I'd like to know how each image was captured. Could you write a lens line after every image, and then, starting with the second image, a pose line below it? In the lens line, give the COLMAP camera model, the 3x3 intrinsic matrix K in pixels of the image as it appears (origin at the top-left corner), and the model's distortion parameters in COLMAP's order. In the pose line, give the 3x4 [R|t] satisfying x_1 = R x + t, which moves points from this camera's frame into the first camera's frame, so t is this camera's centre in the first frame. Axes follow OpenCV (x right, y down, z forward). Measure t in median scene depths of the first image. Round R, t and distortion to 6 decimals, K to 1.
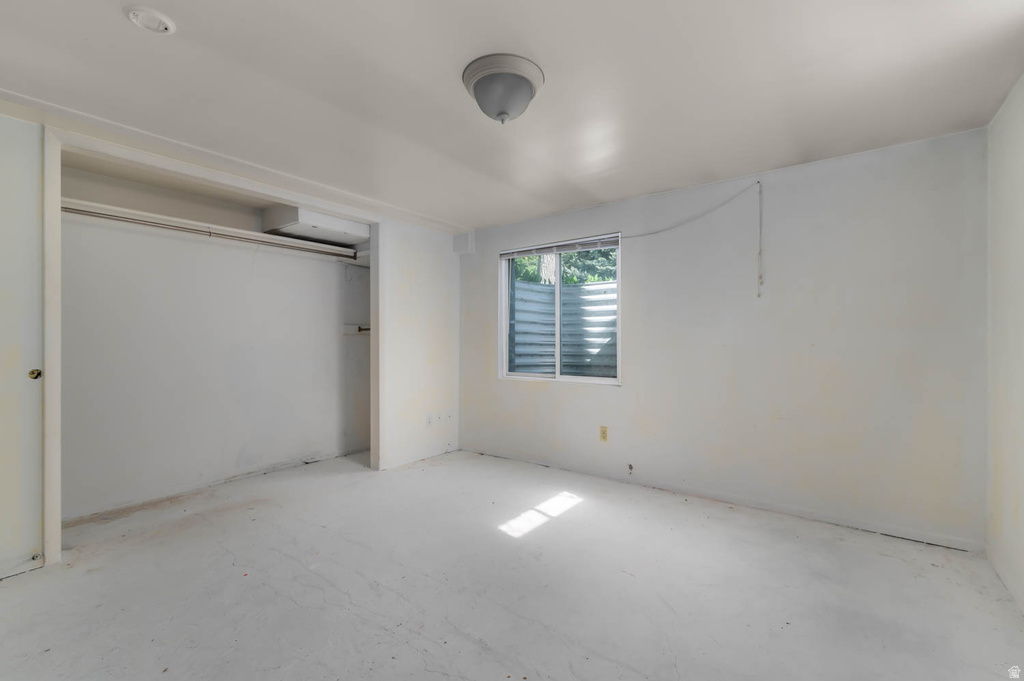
lens RADIAL K [[443.4, 0, 516.0], [0, 443.4, 341.3], [0, 0, 1]] dist [0.001759, 0.000111]
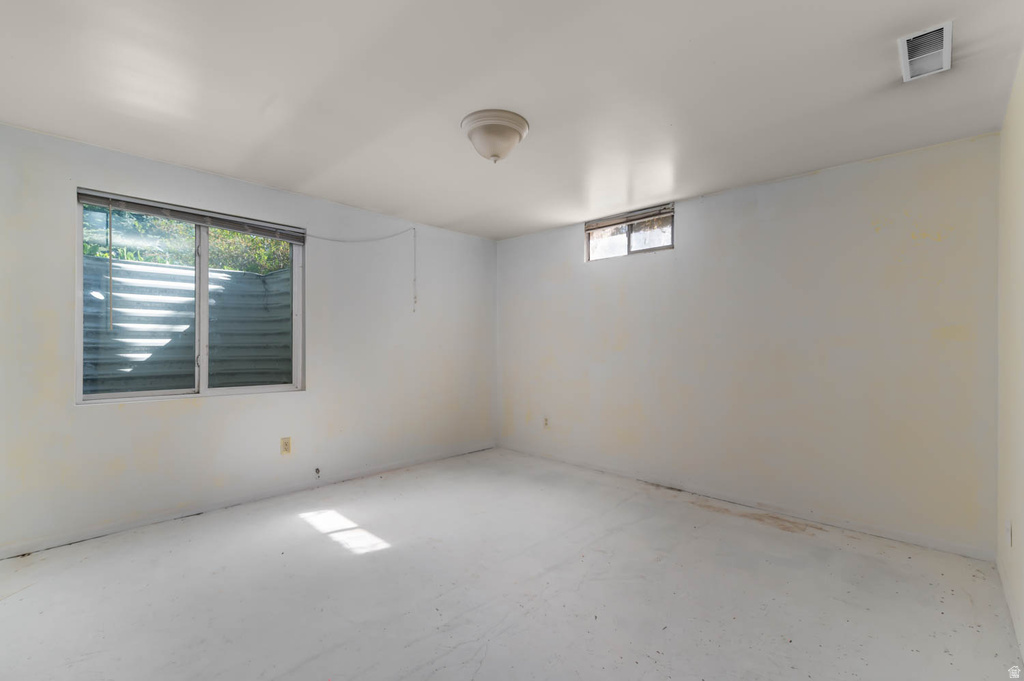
lens RADIAL K [[443.4, 0, 516.0], [0, 443.4, 341.3], [0, 0, 1]] dist [0.001759, 0.000111]
pose [[0.129828, 0.004587, 0.991526, -0.666258], [-0.003412, 0.999985, -0.004179, -0.003033], [-0.991531, -0.002841, 0.129841, 0.431643]]
